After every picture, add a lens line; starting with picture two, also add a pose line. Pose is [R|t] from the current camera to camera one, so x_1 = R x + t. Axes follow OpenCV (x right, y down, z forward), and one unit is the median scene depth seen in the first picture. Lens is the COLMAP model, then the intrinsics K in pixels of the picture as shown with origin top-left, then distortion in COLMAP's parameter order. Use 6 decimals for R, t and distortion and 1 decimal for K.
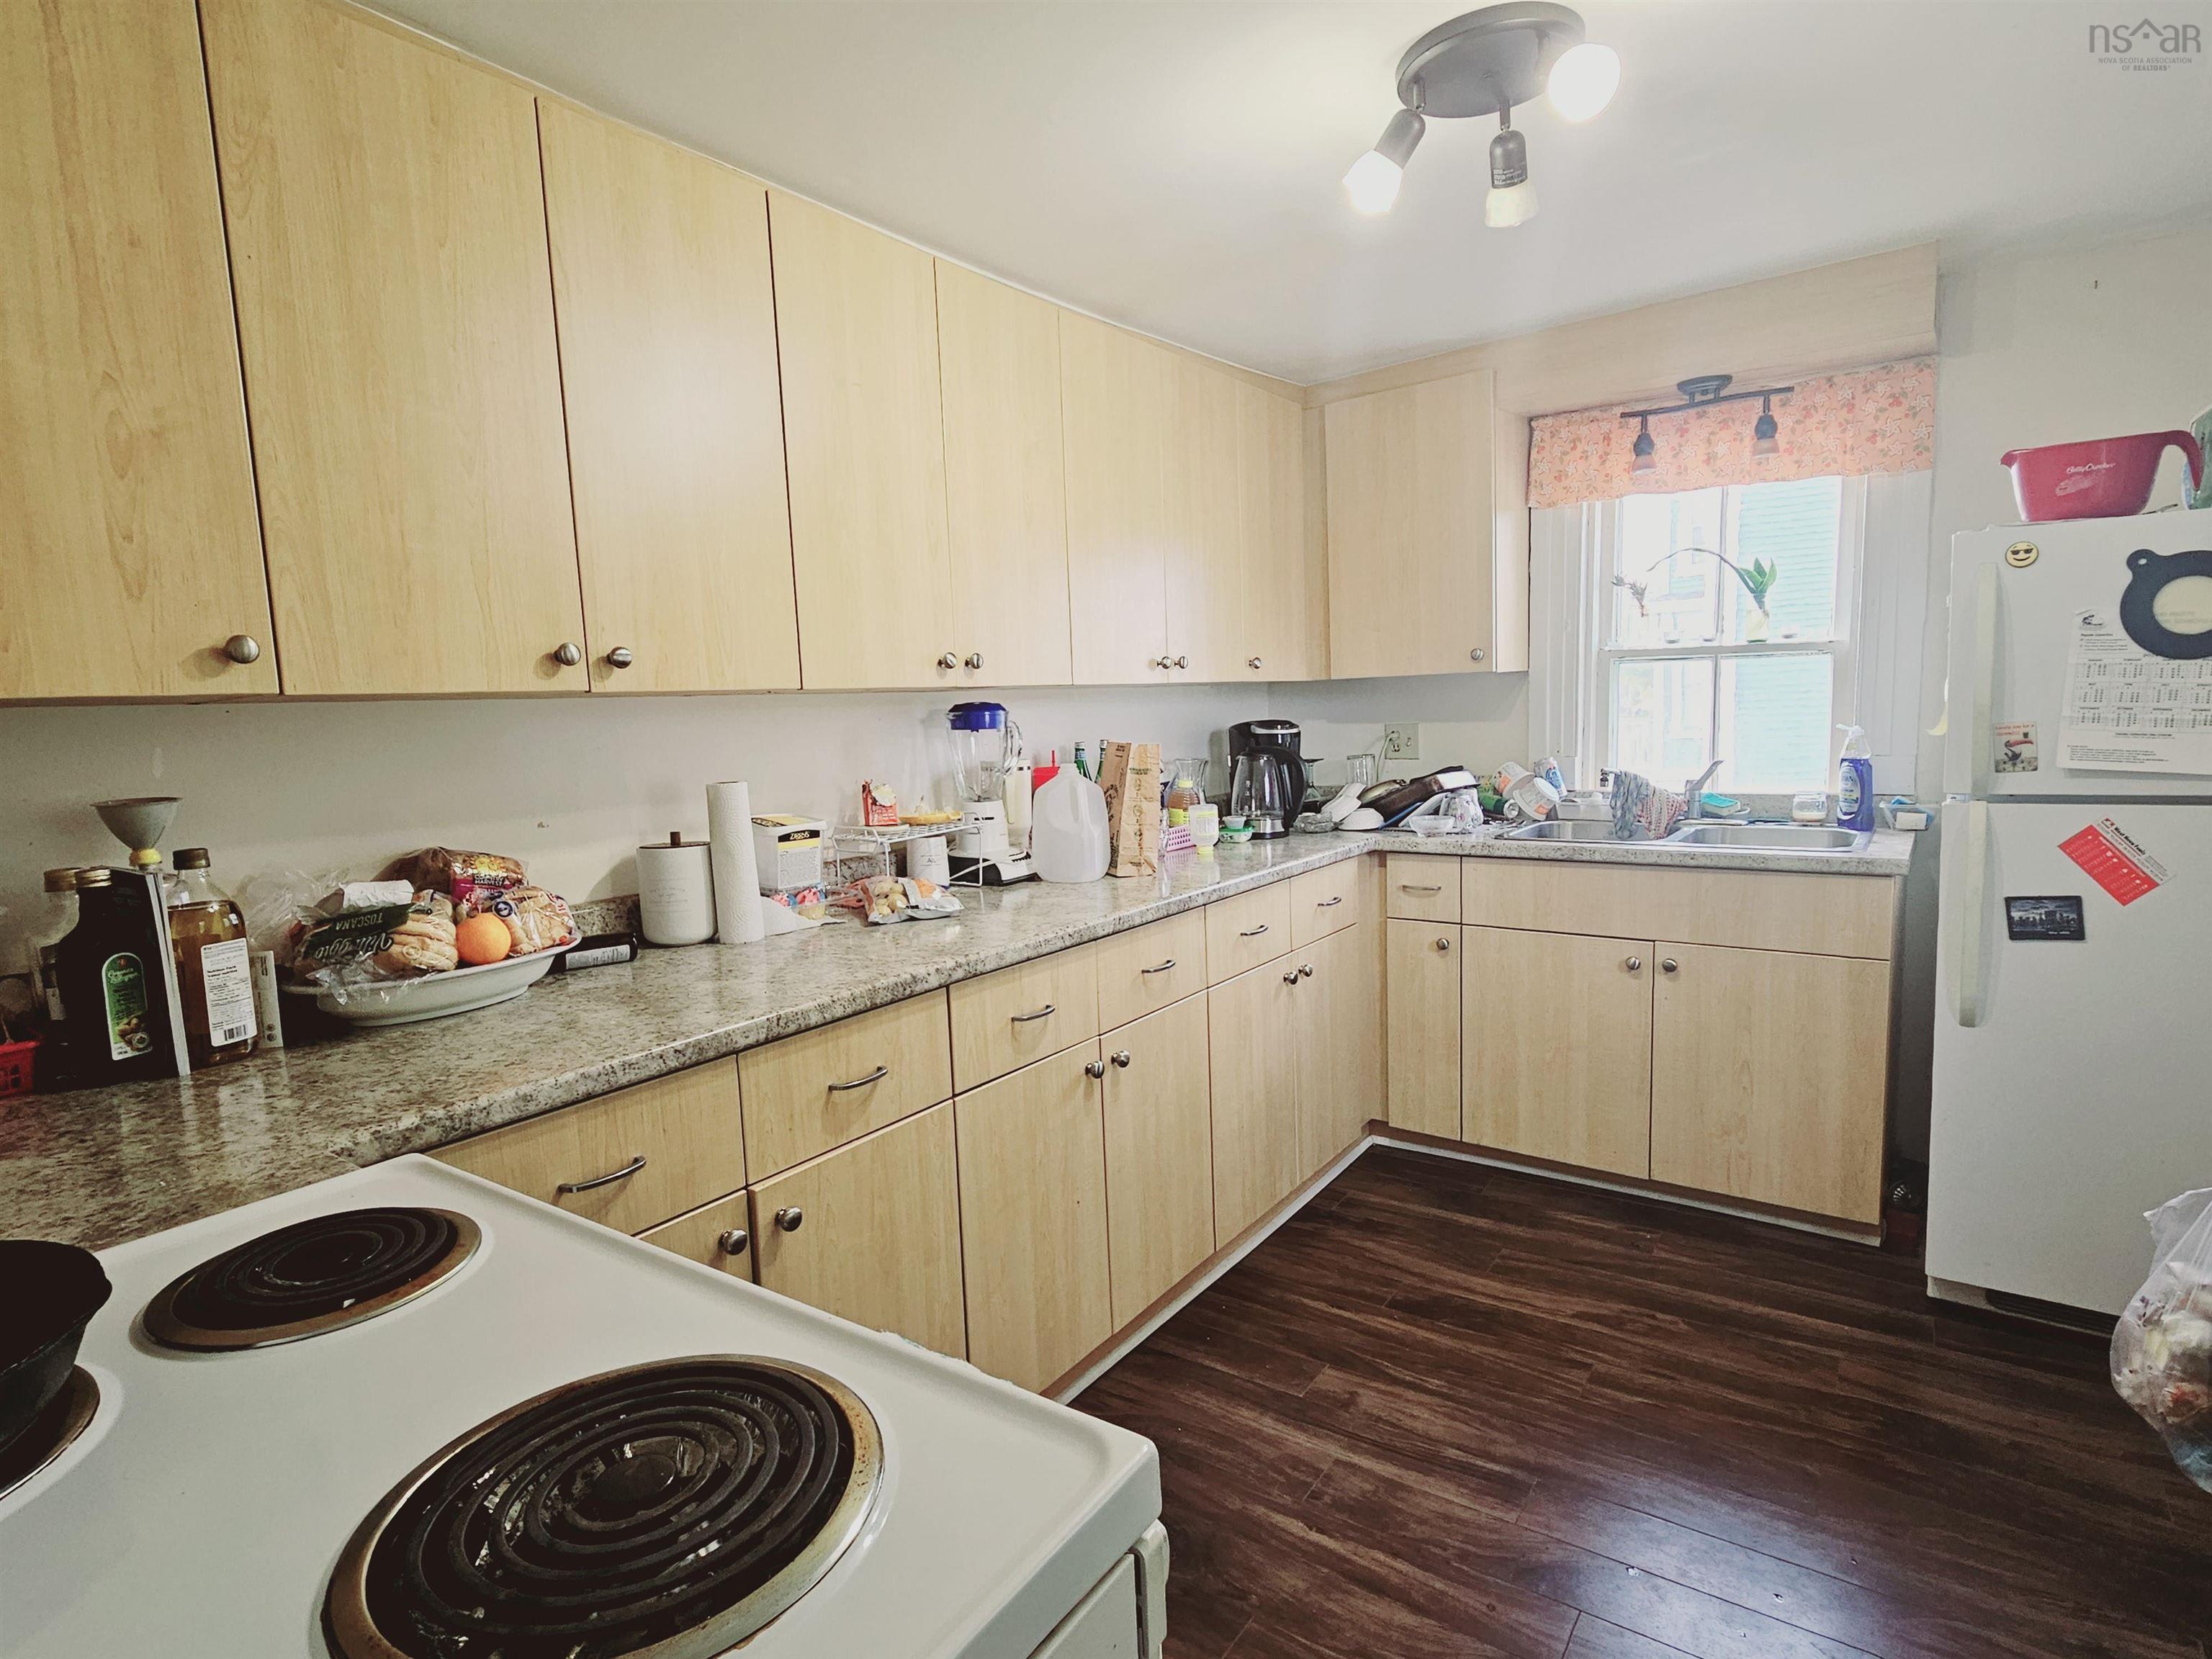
lens RADIAL K [[1147.3, 0, 1106.0], [0, 1147.3, 829.5], [0, 0, 1]] dist [0.002000, 0.000142]
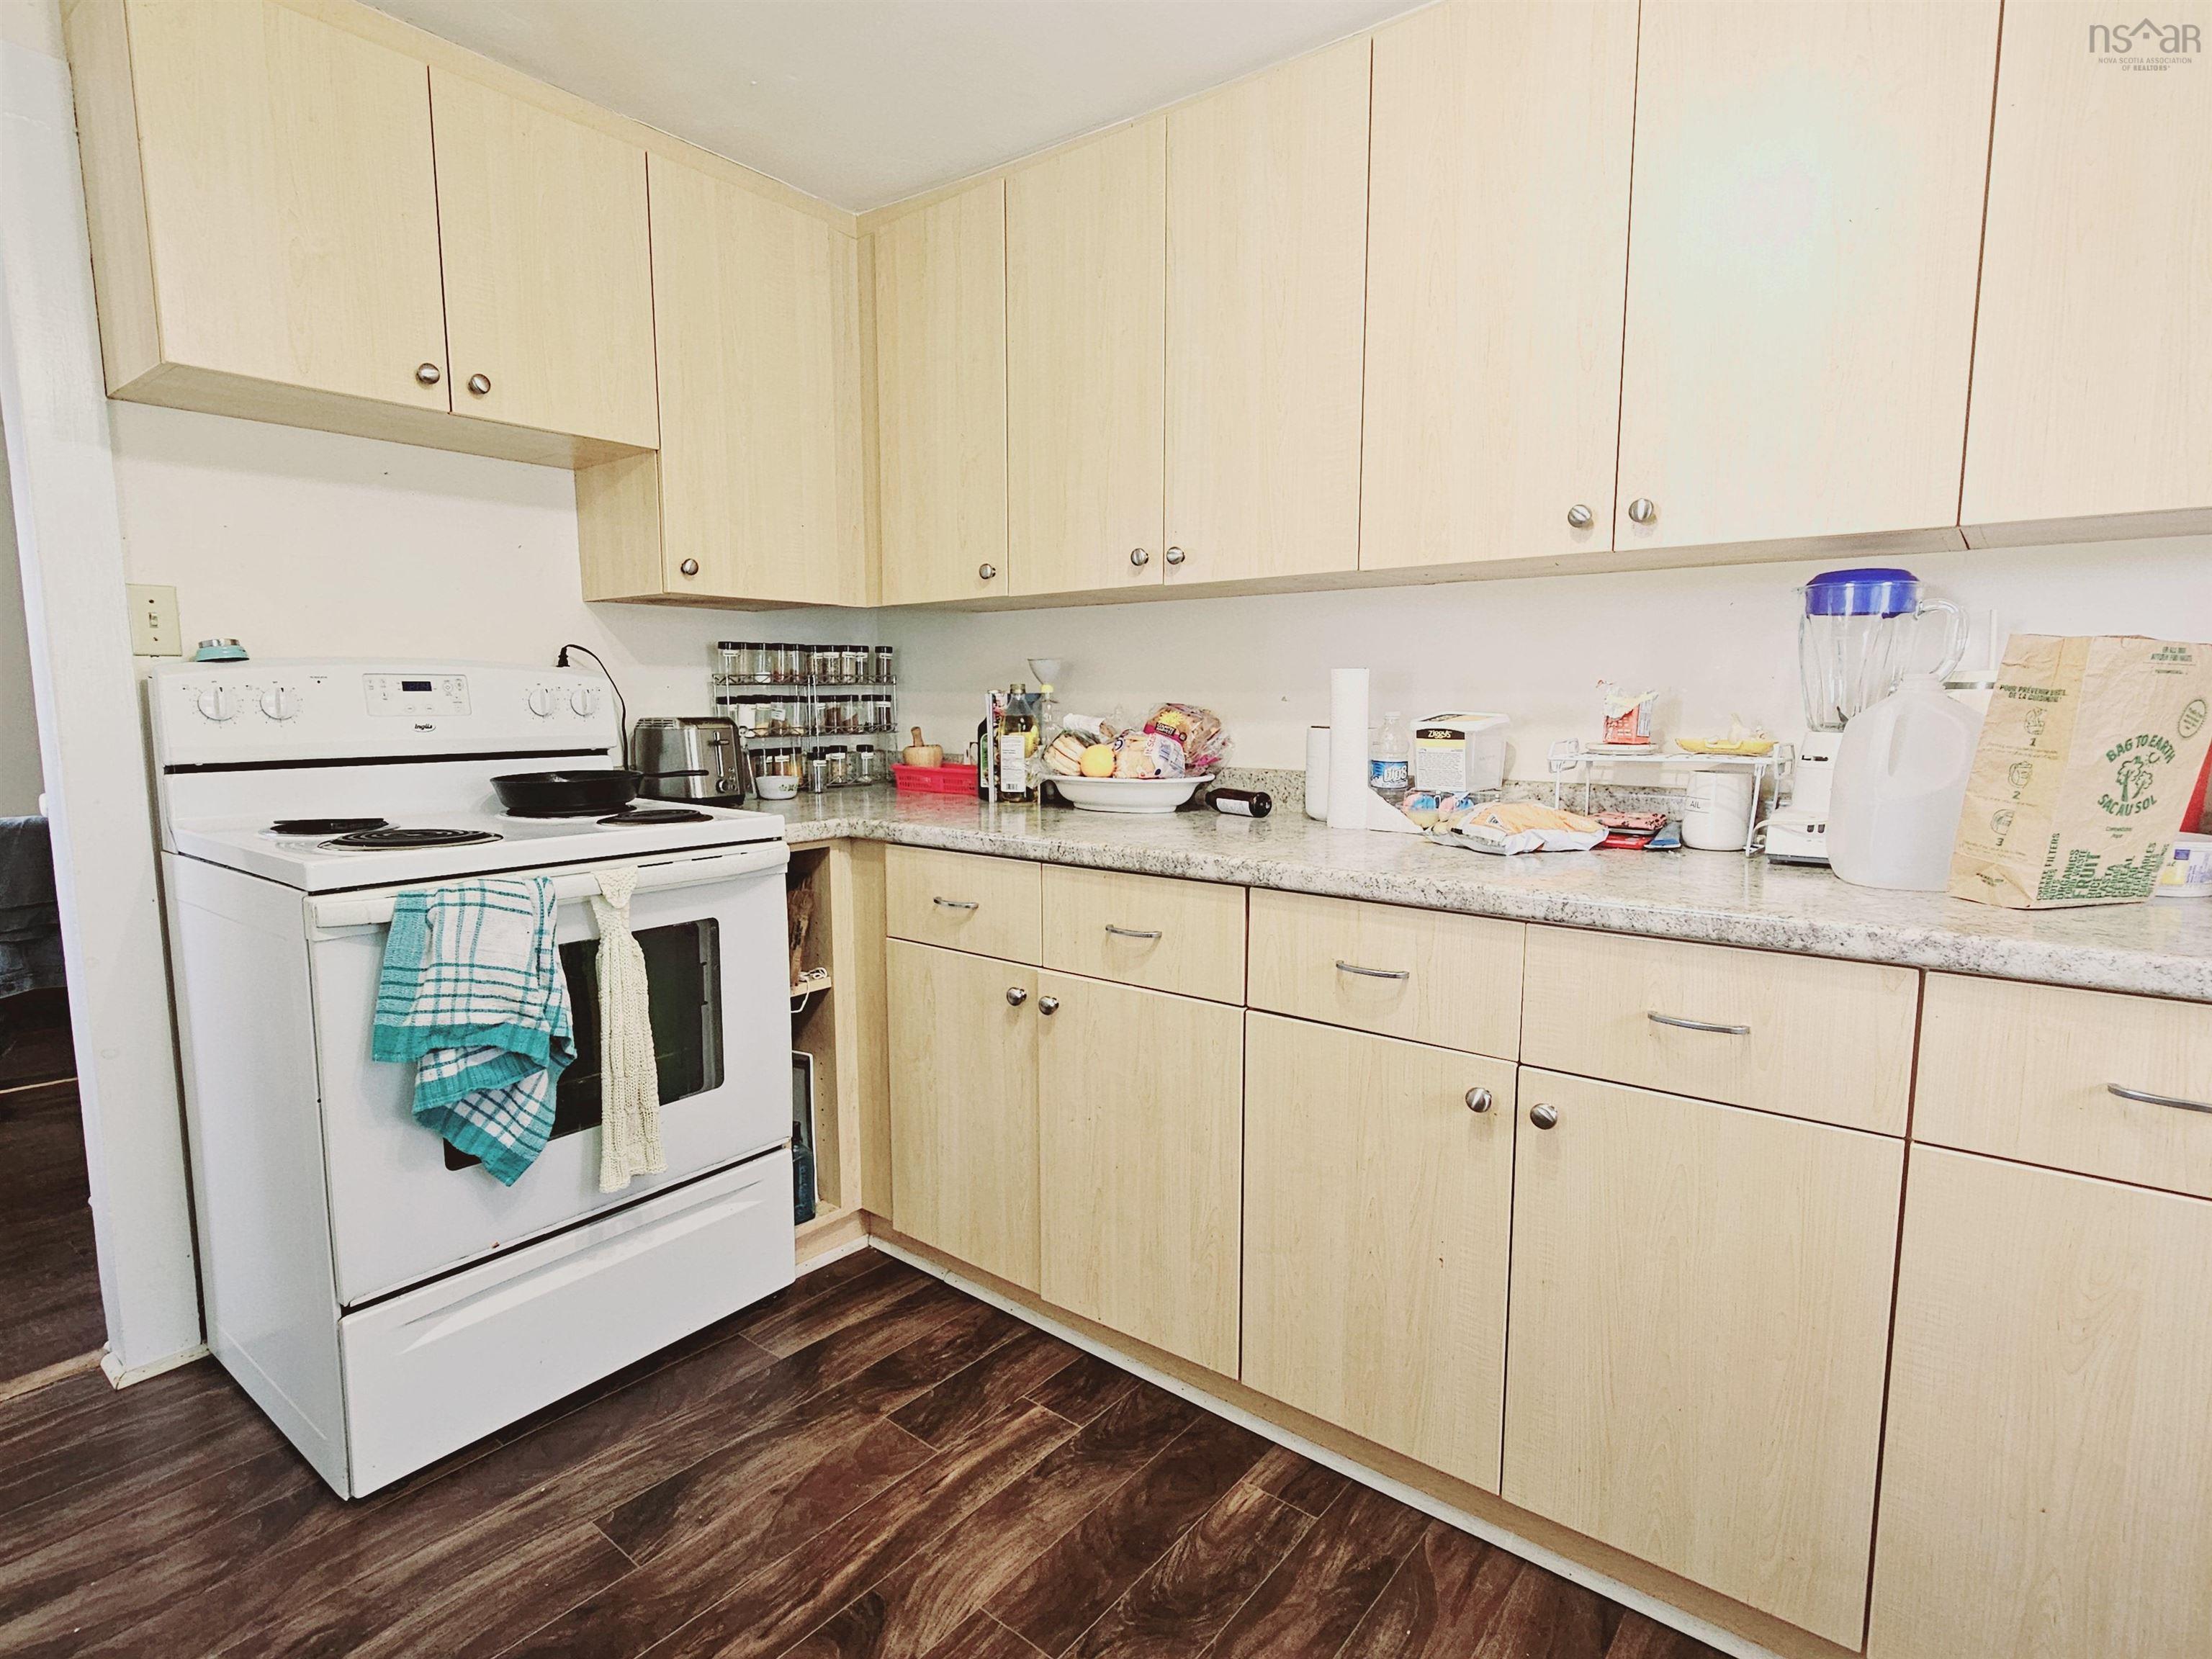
lens RADIAL K [[1147.3, 0, 1106.0], [0, 1147.3, 829.5], [0, 0, 1]] dist [0.002000, 0.000142]
pose [[-0.053416, 0.157956, -0.986000, 0.746533], [-0.099124, 0.981694, 0.162636, -0.047343], [0.993640, 0.106424, -0.036781, 0.882122]]
